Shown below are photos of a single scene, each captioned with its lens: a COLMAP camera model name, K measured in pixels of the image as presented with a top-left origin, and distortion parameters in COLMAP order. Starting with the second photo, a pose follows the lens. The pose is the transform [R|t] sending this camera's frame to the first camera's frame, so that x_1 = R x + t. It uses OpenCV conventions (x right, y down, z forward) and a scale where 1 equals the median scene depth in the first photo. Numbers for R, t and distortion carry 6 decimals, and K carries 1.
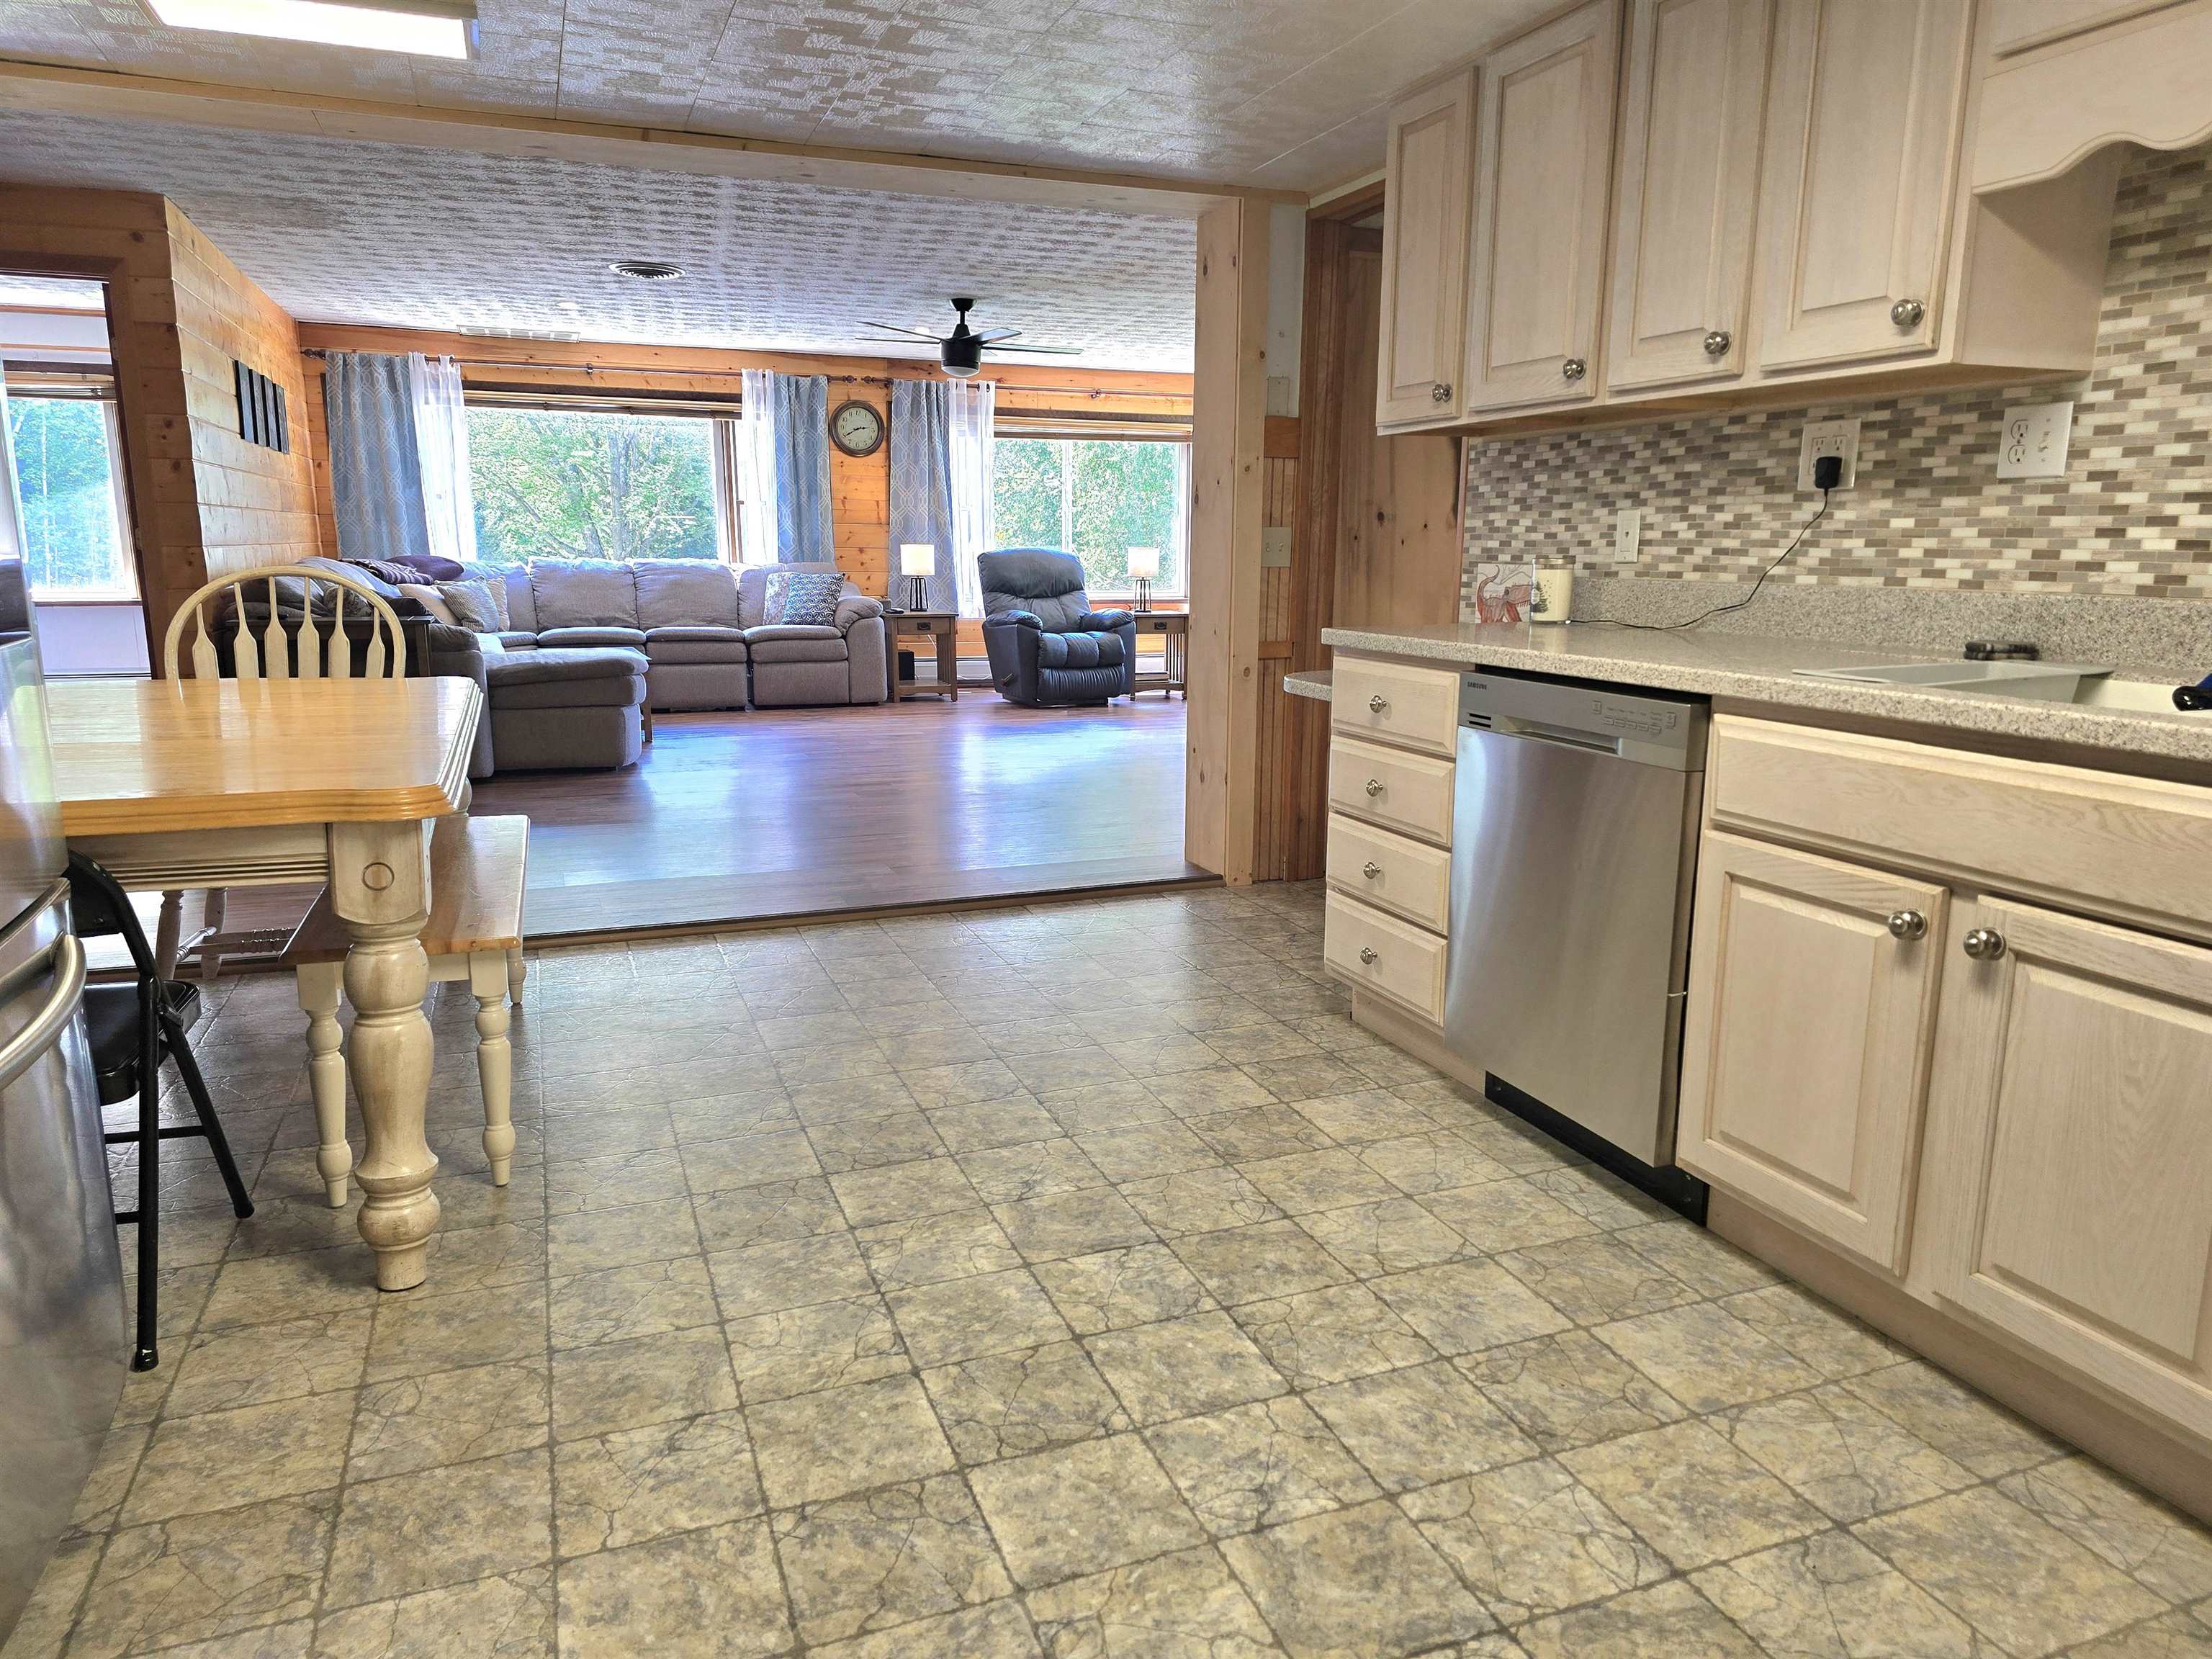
lens RADIAL K [[1477.8, 0, 1106.0], [0, 1477.8, 829.5], [0, 0, 1]] dist [-0.000907, 0.001396]
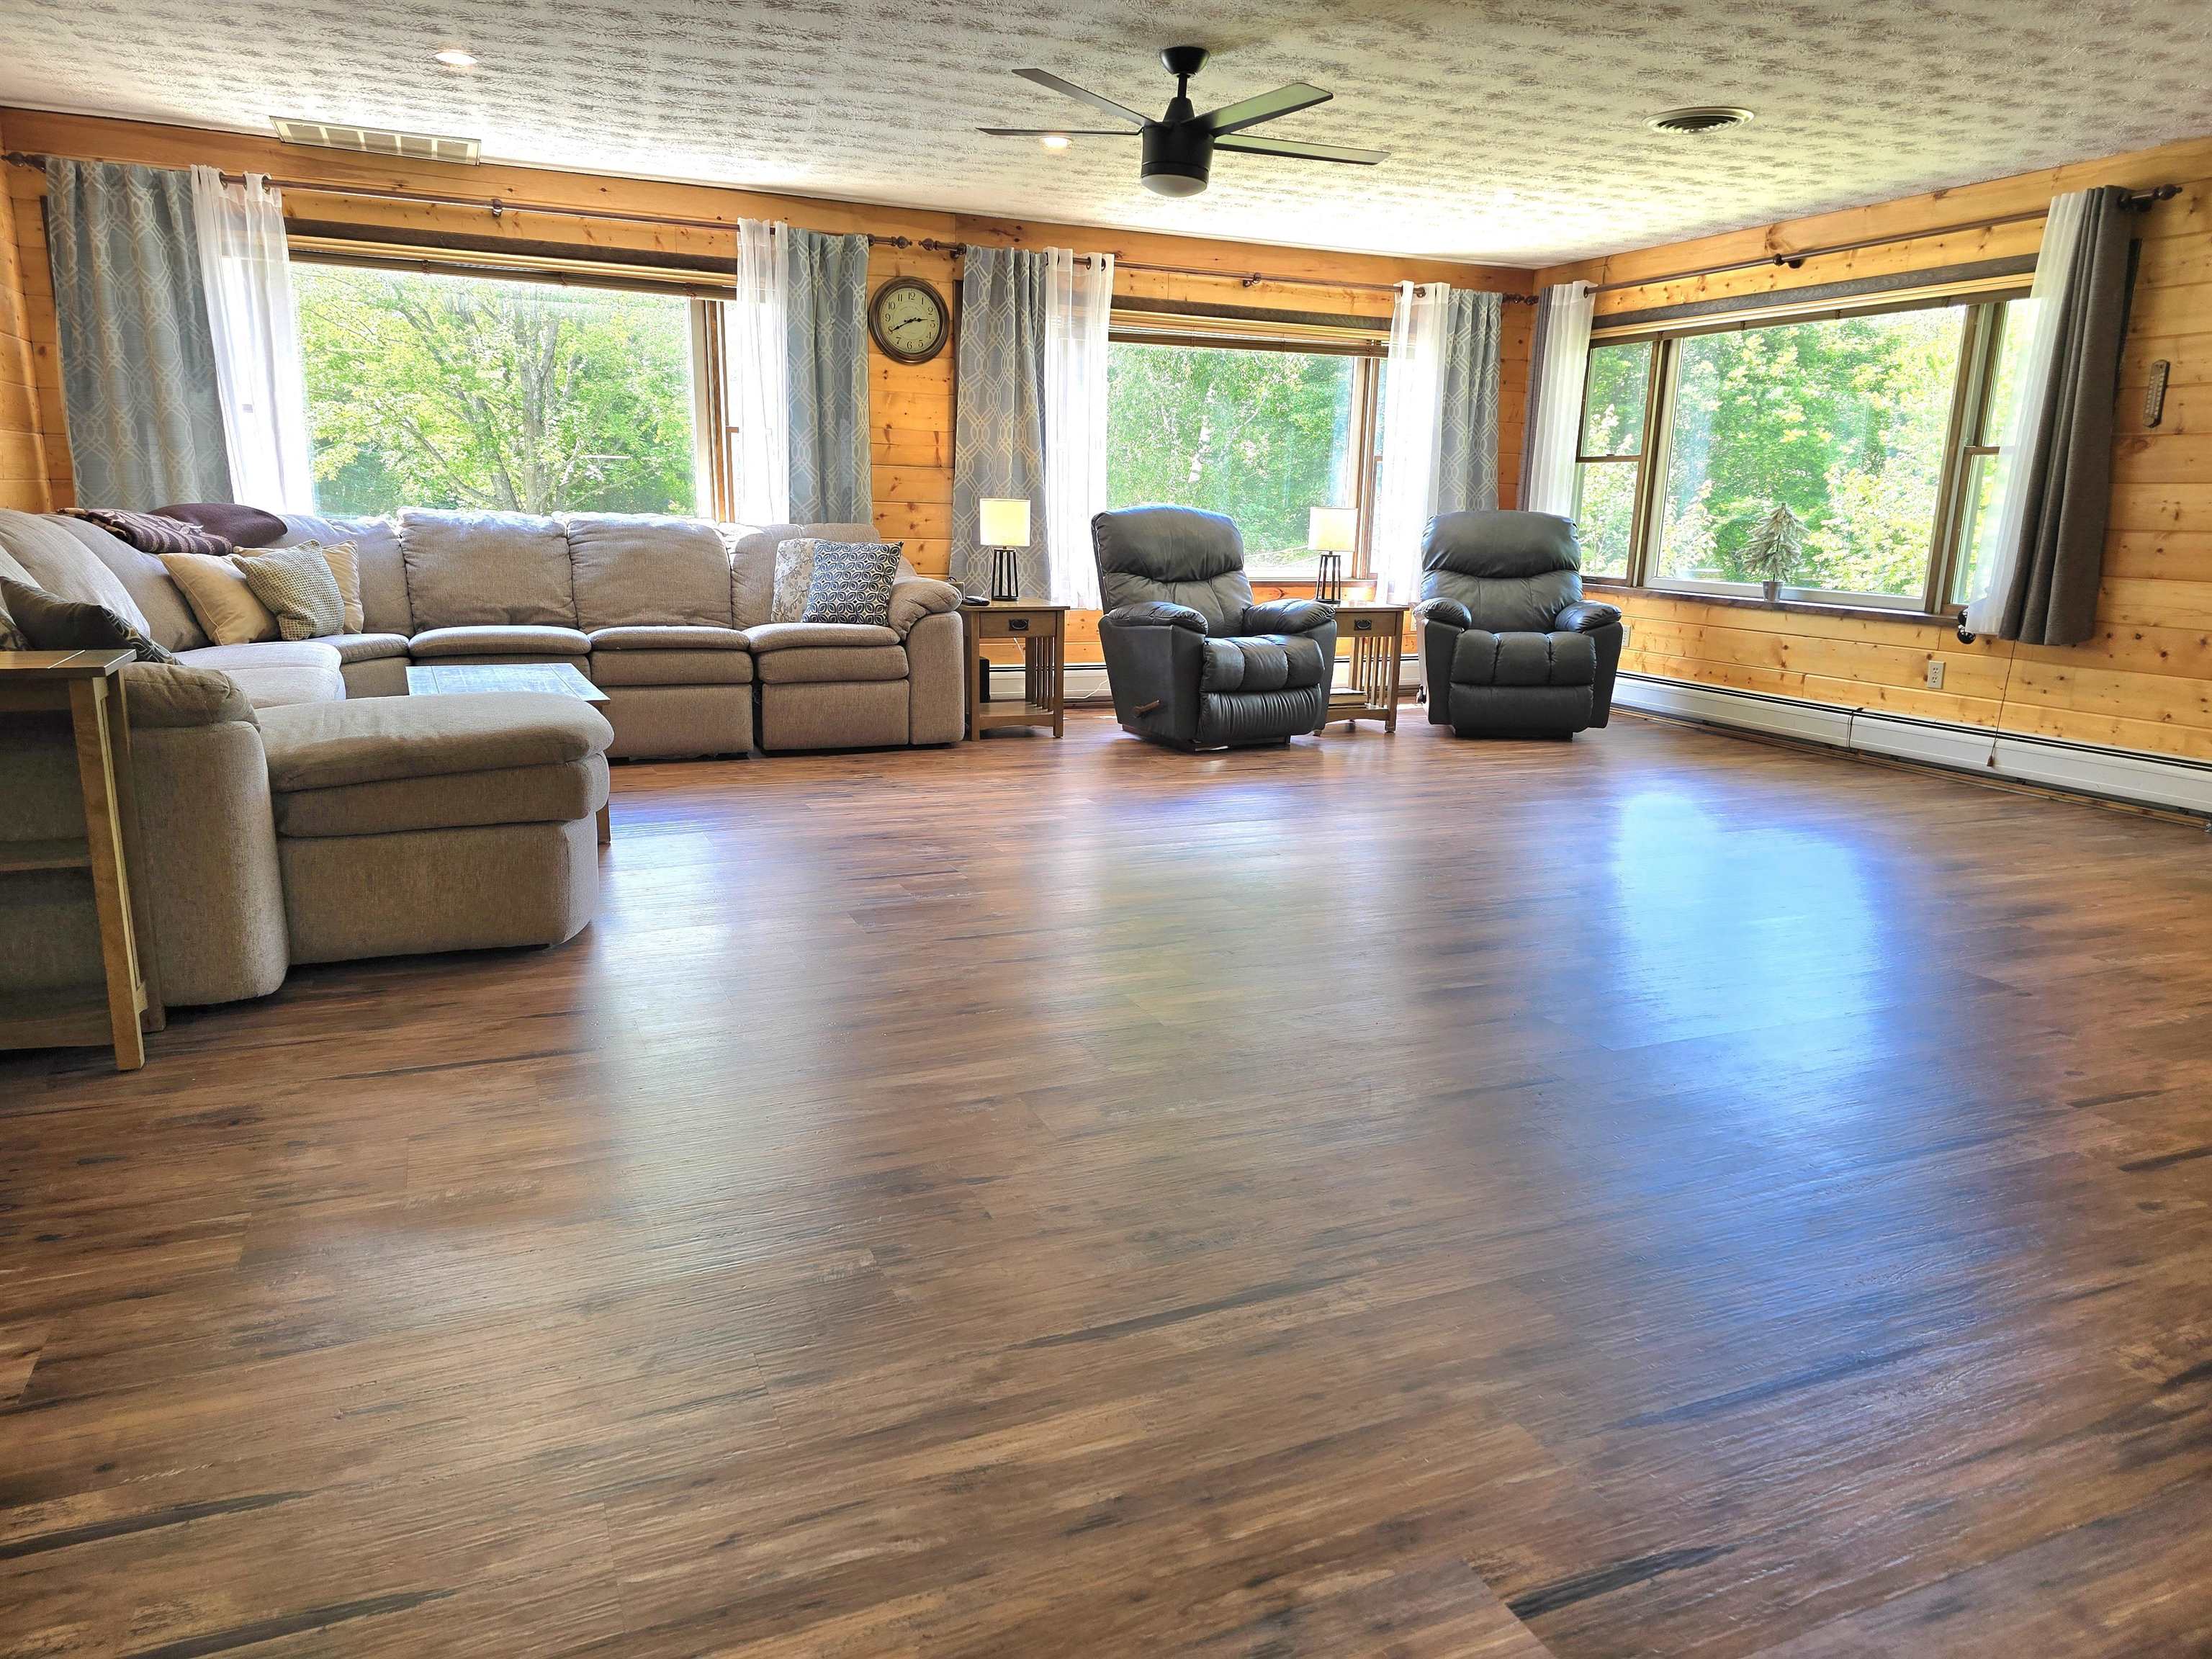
lens RADIAL K [[1492.8, 0, 1106.0], [0, 1492.8, 829.5], [0, 0, 1]] dist [-0.003874, -0.001637]
pose [[0.998748, 0.006158, 0.049636, -0.243301], [-0.007508, 0.999606, 0.027063, -0.135872], [-0.049450, -0.027402, 0.998401, 0.702027]]
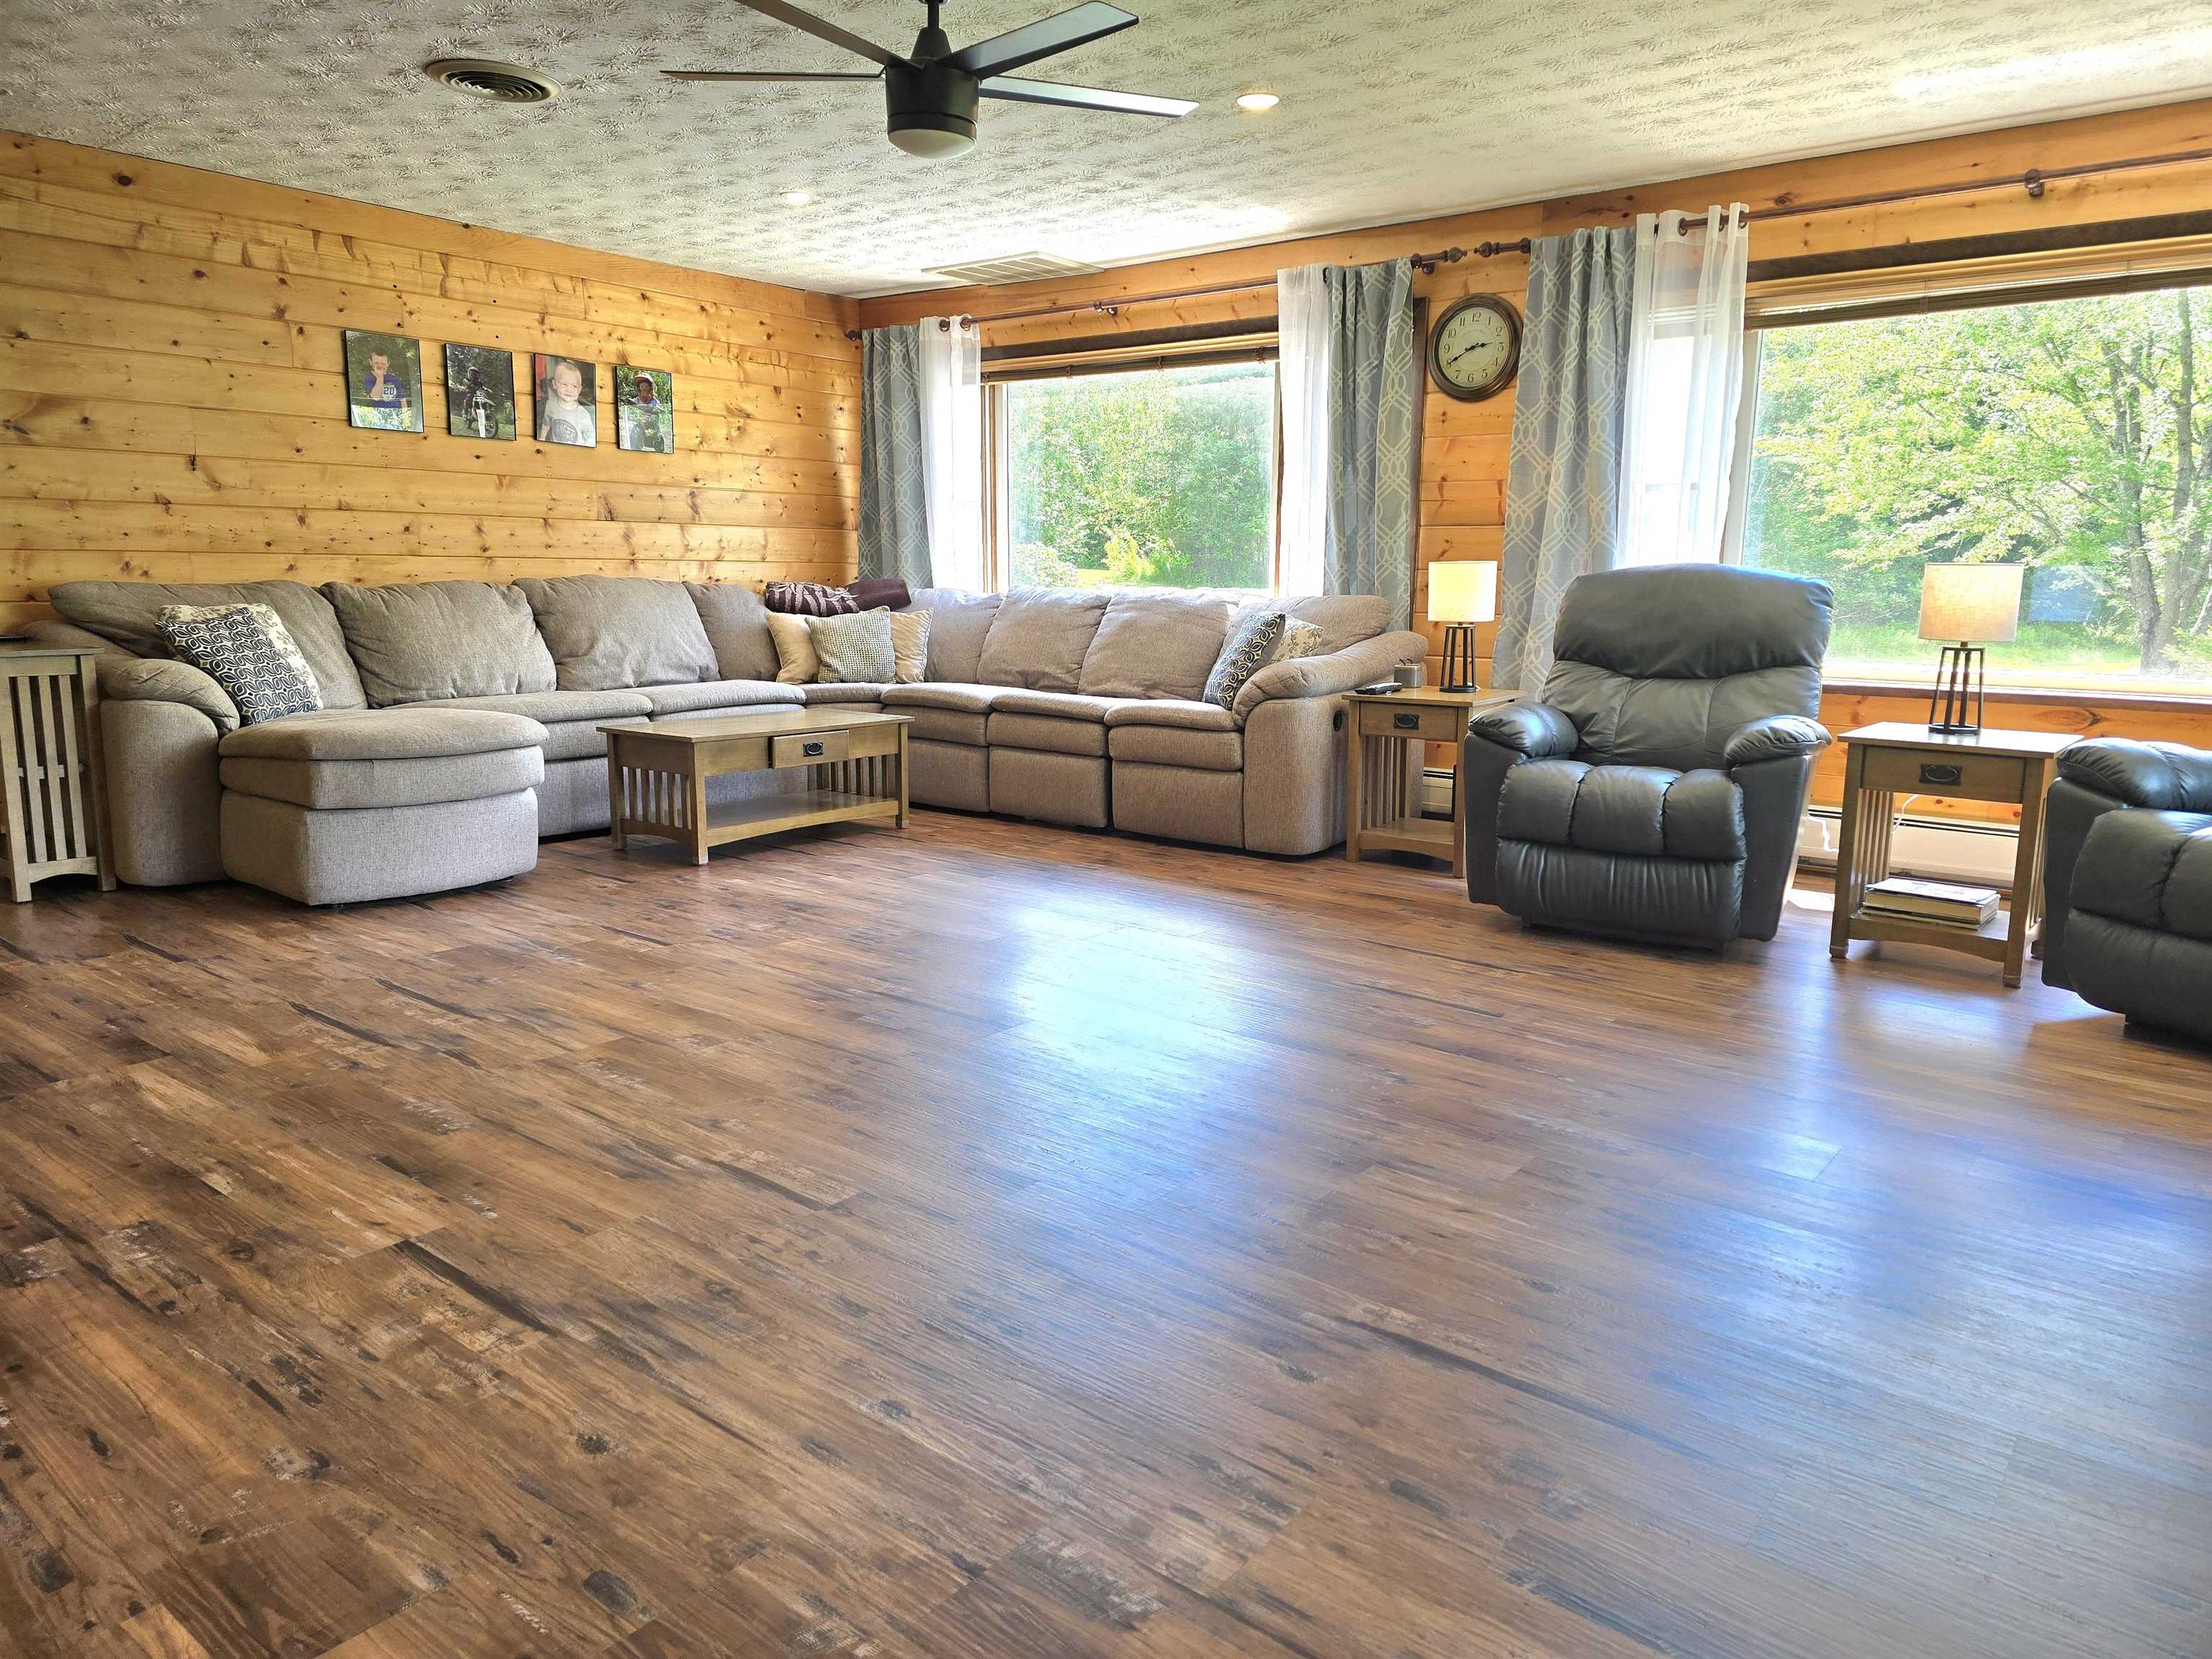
lens RADIAL K [[1492.8, 0, 1106.0], [0, 1492.8, 829.5], [0, 0, 1]] dist [-0.003874, -0.001637]
pose [[0.490772, 0.140901, -0.859820, 0.547250], [-0.173169, 0.982924, 0.062232, -0.239445], [0.853906, 0.118353, 0.506791, 1.370162]]
